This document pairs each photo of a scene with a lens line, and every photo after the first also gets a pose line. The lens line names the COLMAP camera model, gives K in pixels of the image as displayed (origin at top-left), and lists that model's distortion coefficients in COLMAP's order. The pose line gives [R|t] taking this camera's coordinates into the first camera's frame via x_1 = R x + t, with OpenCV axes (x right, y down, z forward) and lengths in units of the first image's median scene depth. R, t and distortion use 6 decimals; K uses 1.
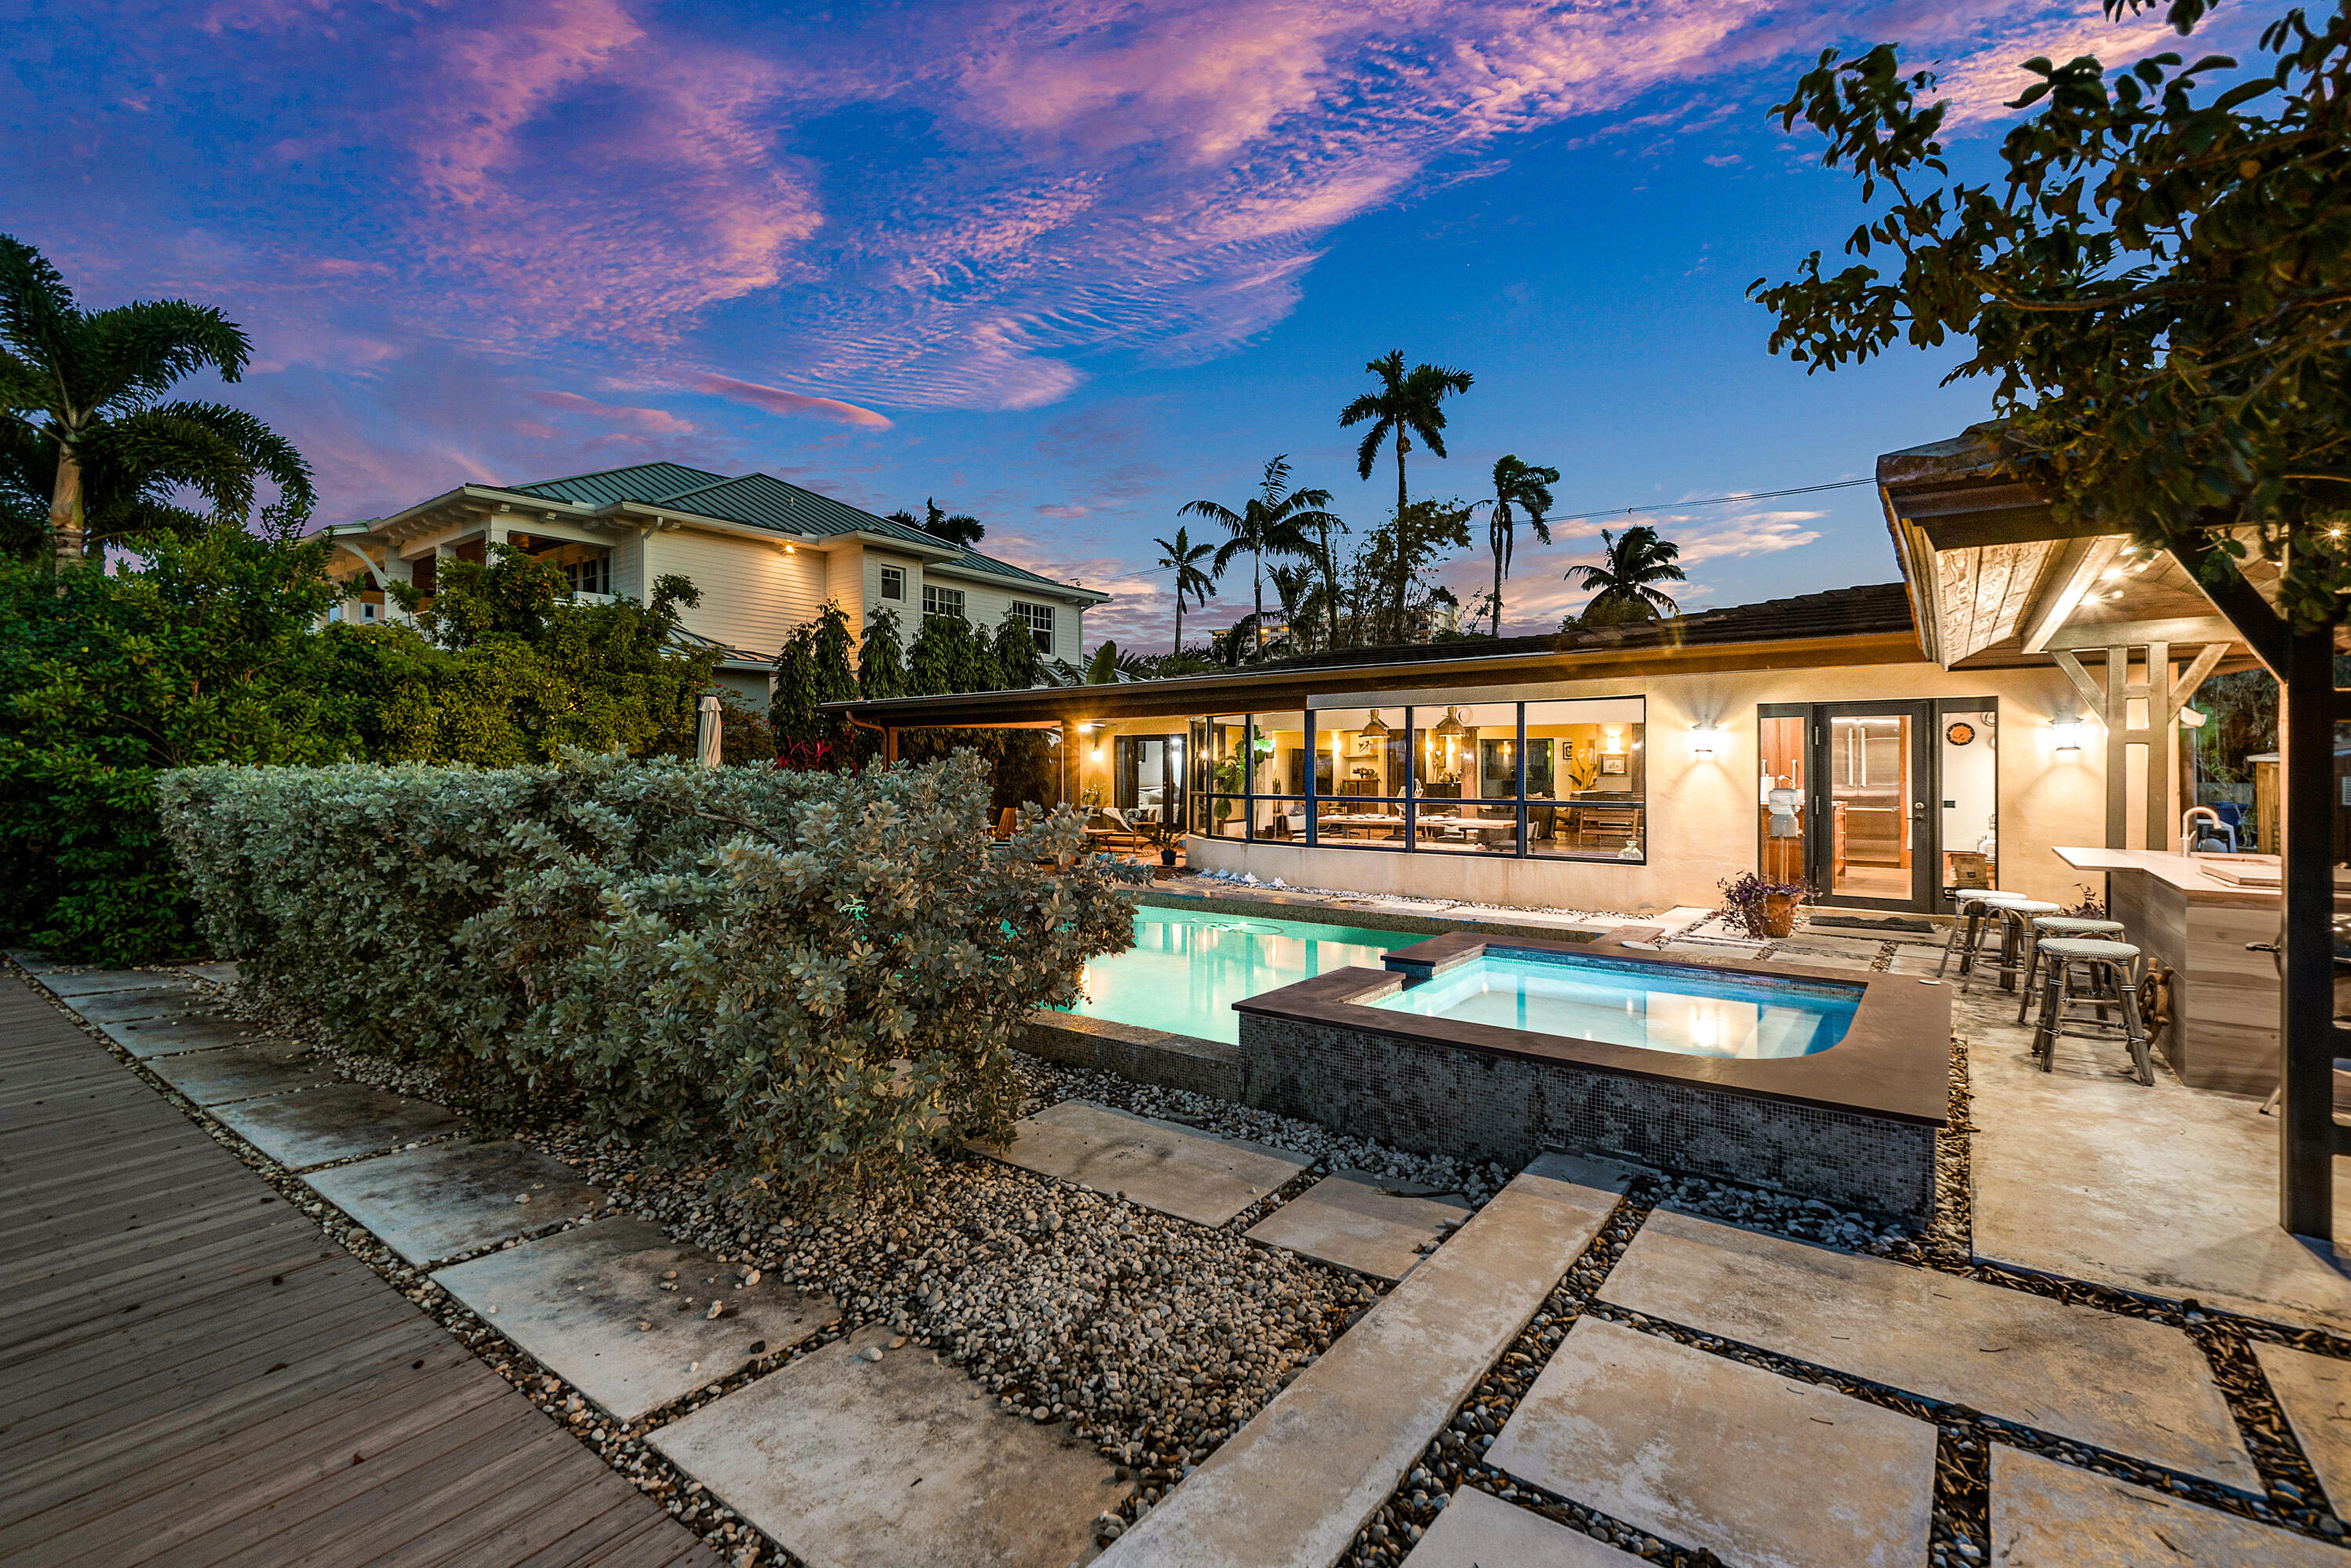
lens RADIAL K [[1020.7, 0, 1185.7], [0, 1020.7, 766.6], [0, 0, 1]] dist [-0.002802, 0.000256]
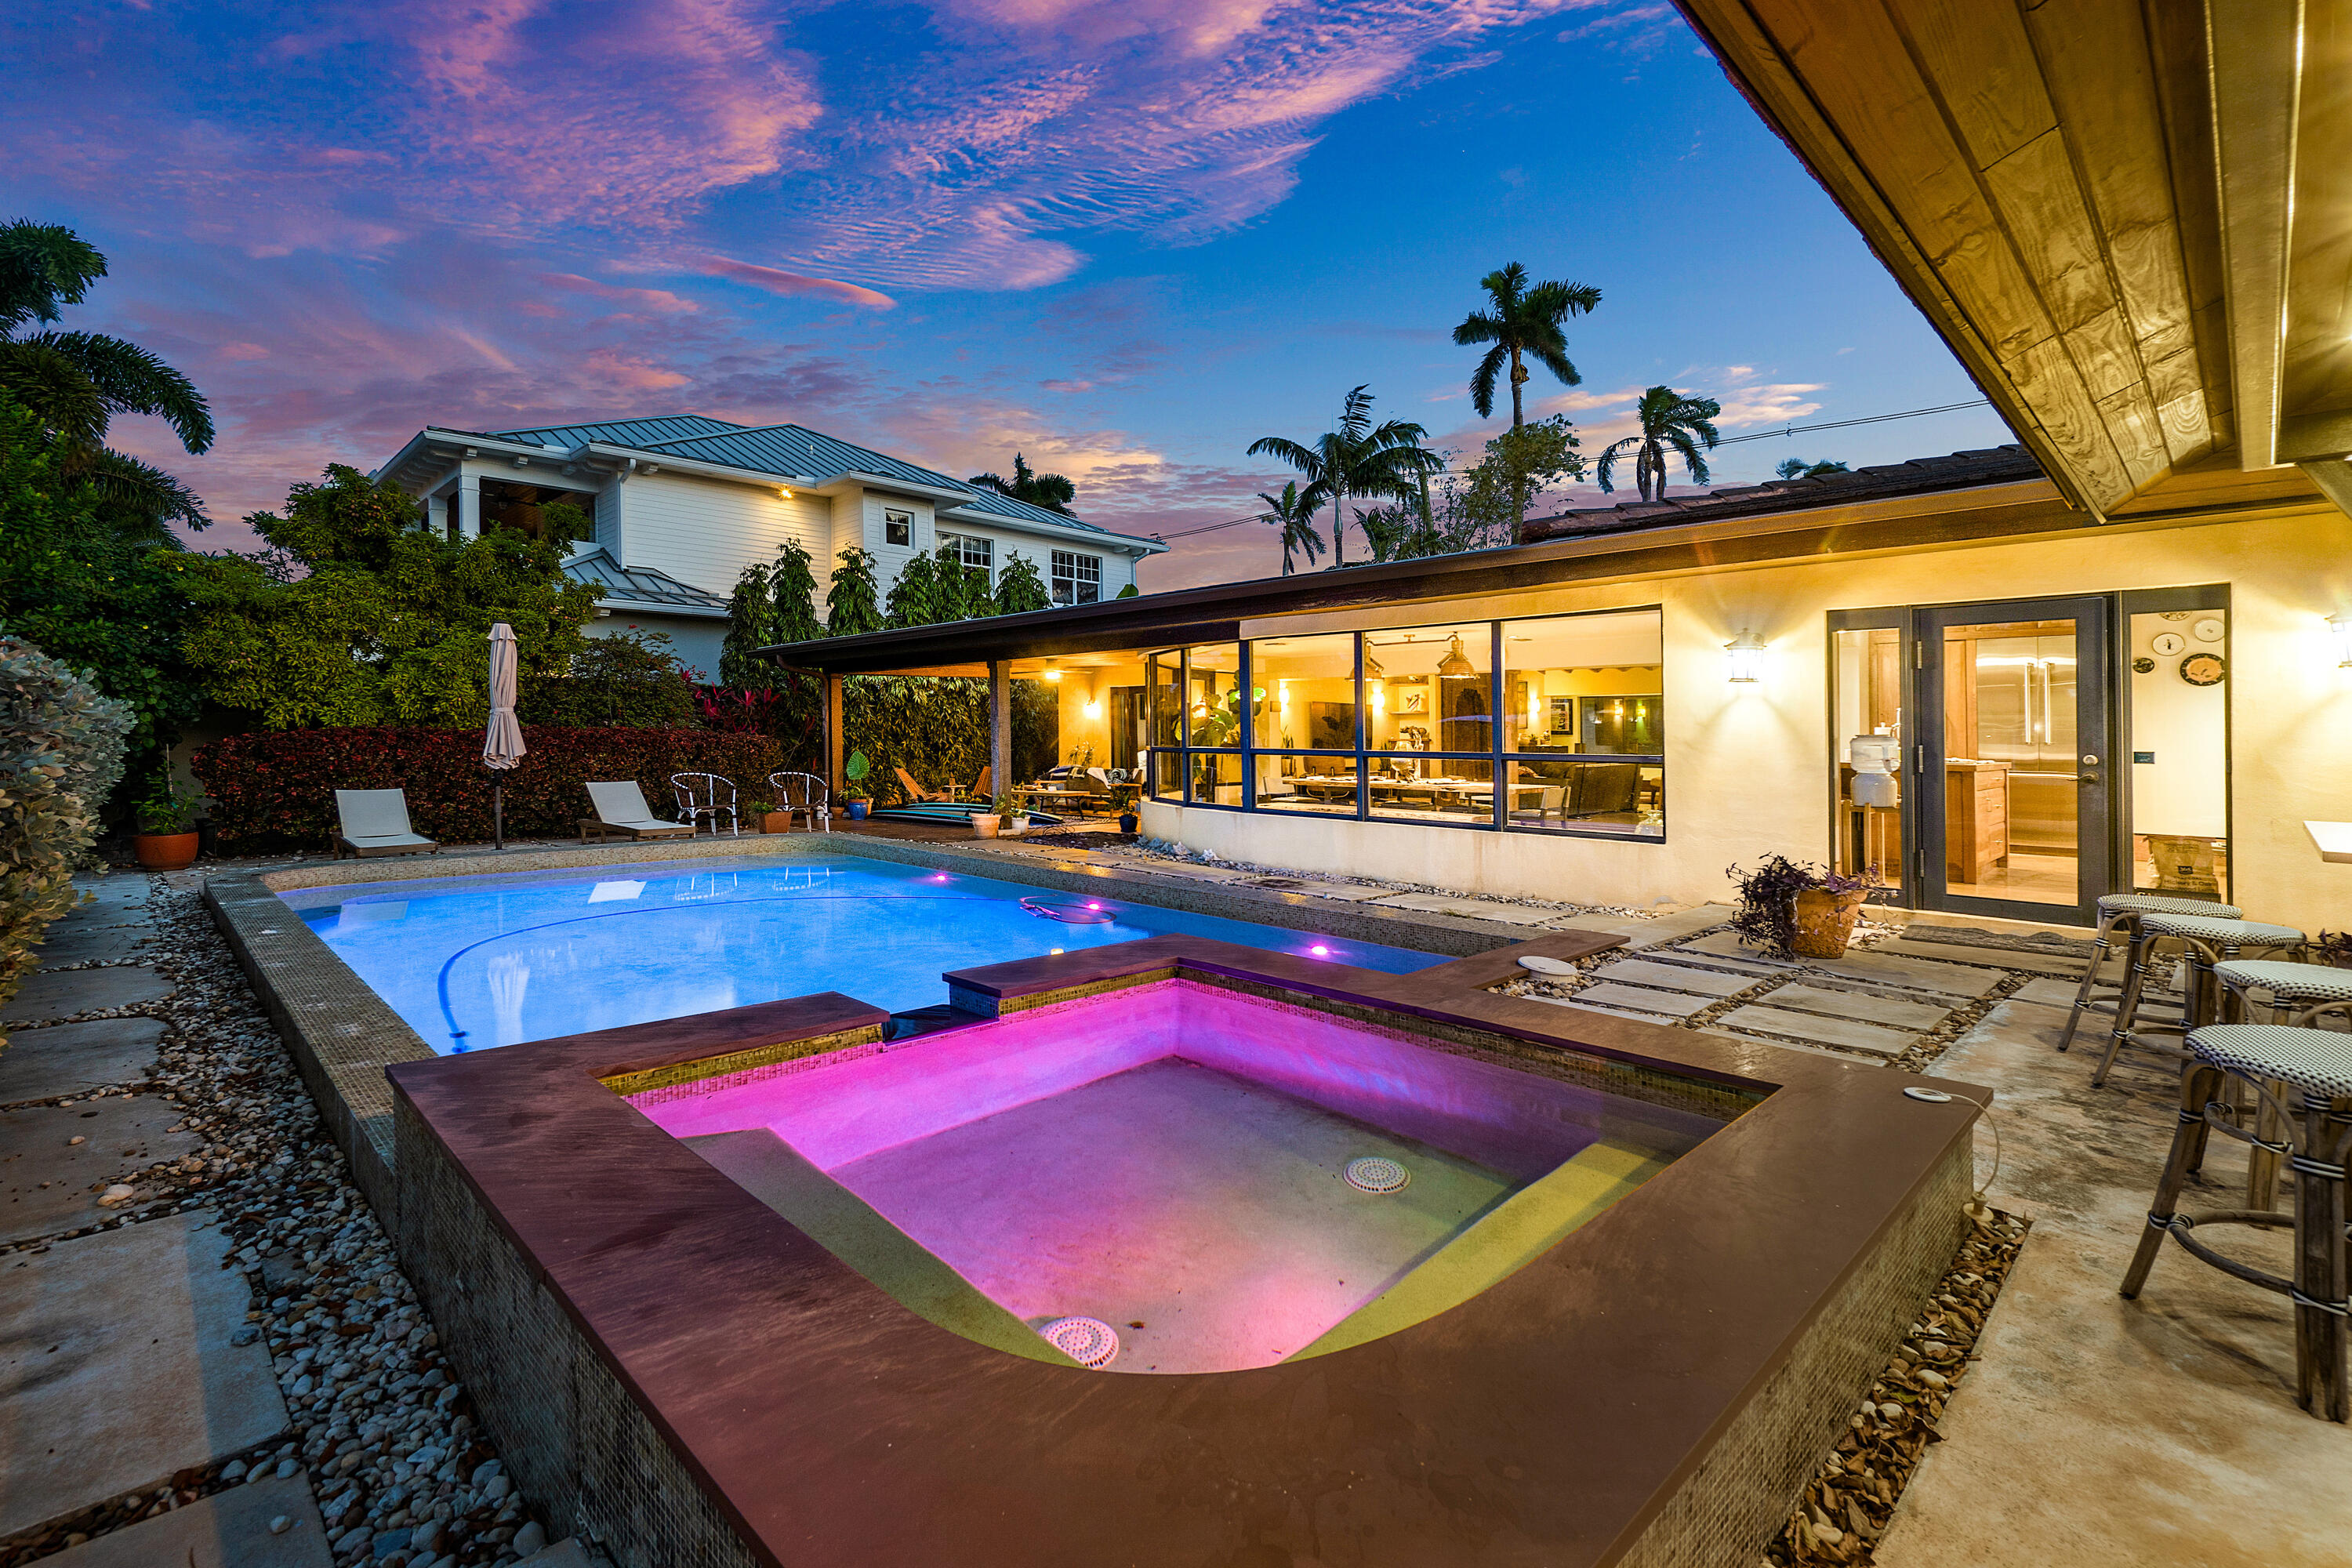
lens RADIAL K [[1021.1, 0, 1168.4], [0, 1021.1, 731.8], [0, 0, 1]] dist [-0.002802, 0.000256]
pose [[0.984746, 0.004220, -0.173949, 0.133747], [-0.005749, 0.999949, -0.008290, 0.015005], [0.173905, 0.009163, 0.984720, 0.135795]]
